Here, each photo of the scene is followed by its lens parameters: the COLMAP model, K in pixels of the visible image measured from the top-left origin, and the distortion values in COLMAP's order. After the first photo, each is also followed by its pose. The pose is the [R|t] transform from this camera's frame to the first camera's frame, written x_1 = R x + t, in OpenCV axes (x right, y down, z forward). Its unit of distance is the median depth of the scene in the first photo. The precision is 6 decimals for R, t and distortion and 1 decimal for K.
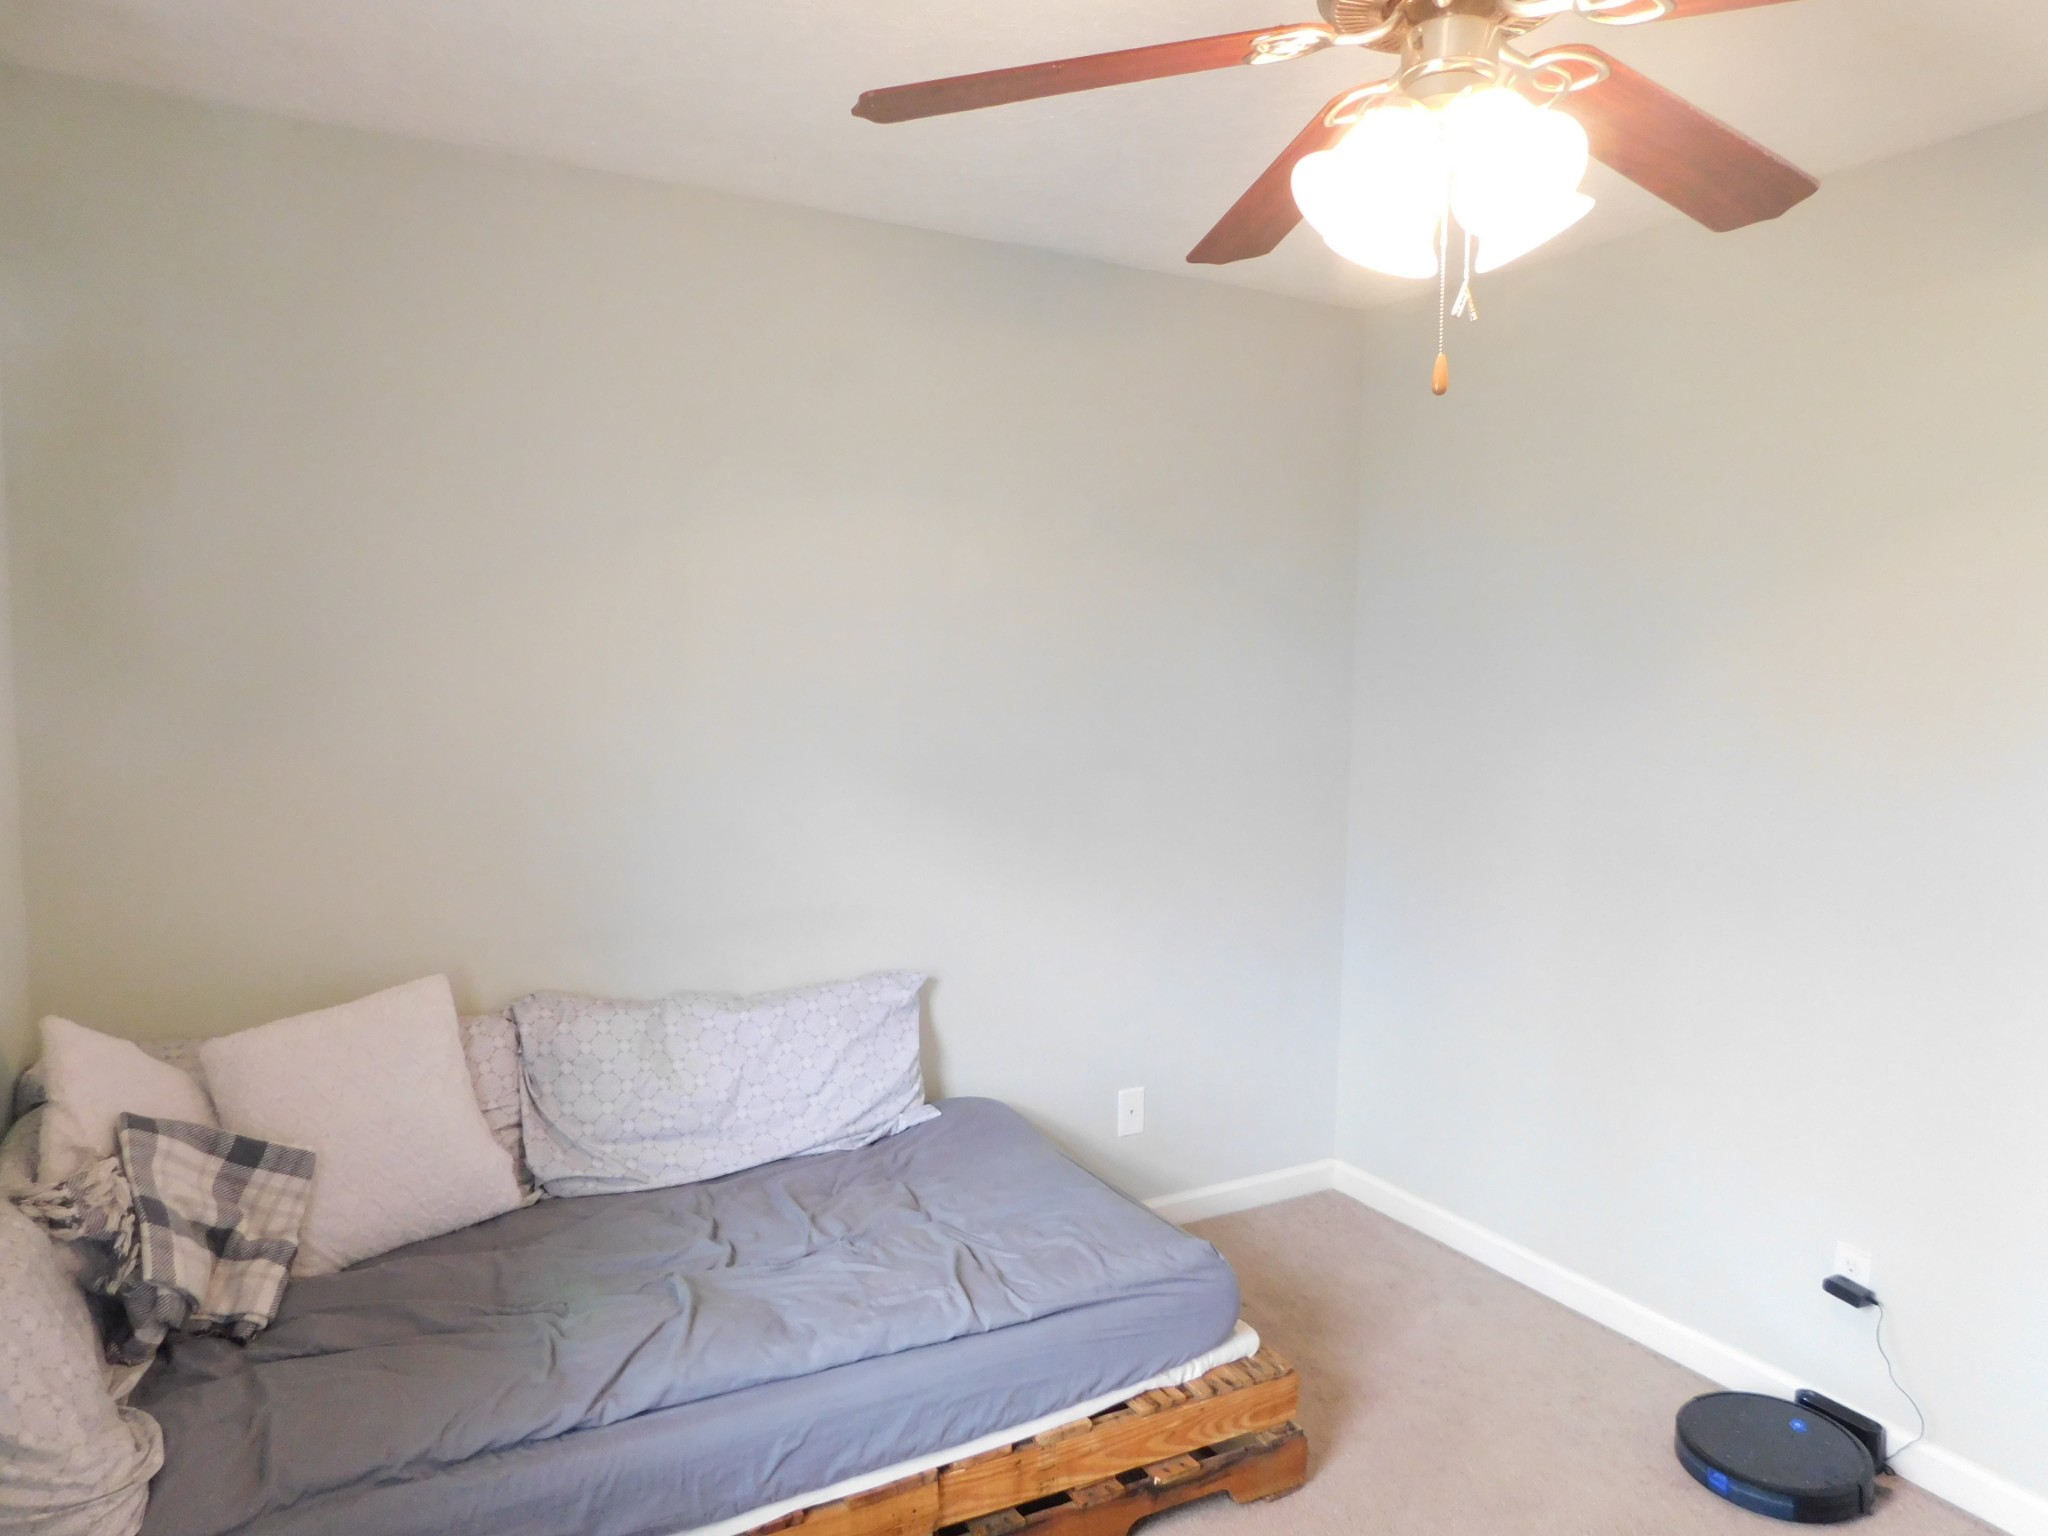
lens RADIAL K [[1356.6, 0, 1022.4], [0, 1356.6, 759.5], [0, 0, 1]] dist [-0.072297, 0.059836]
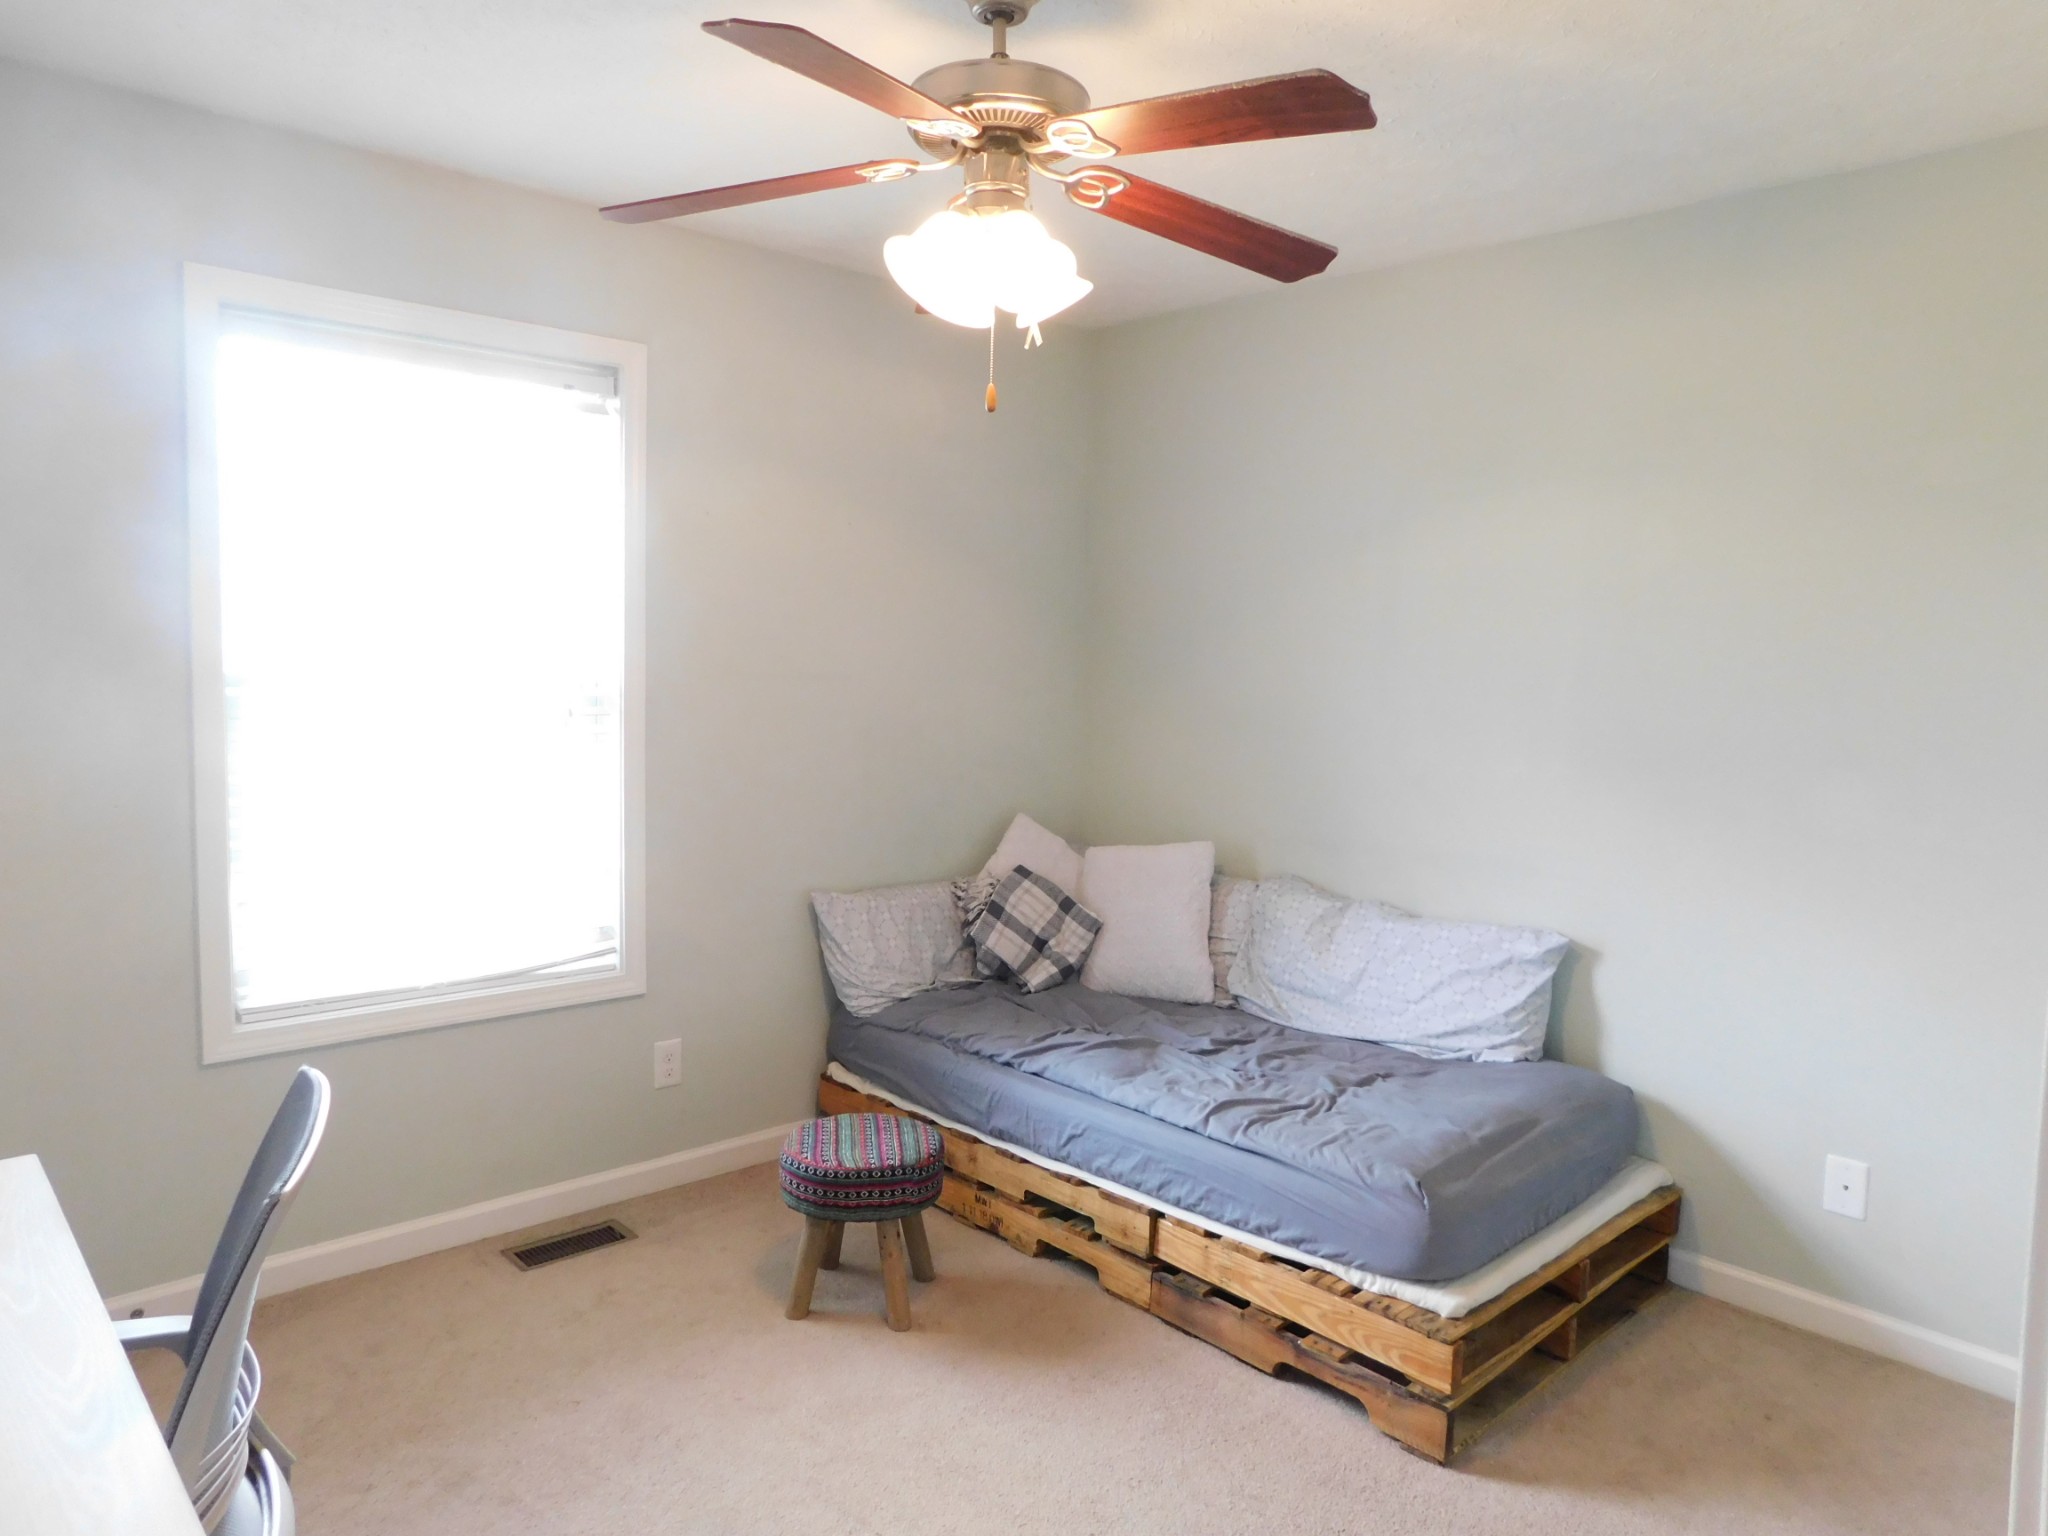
lens RADIAL K [[1356.6, 0, 1014.4], [0, 1356.6, 769.6], [0, 0, 1]] dist [-0.072297, 0.059836]
pose [[0.242985, 0.078827, -0.966822, 0.939632], [-0.095284, 0.993812, 0.057080, 0.012659], [0.965339, 0.078253, 0.248993, 0.375855]]
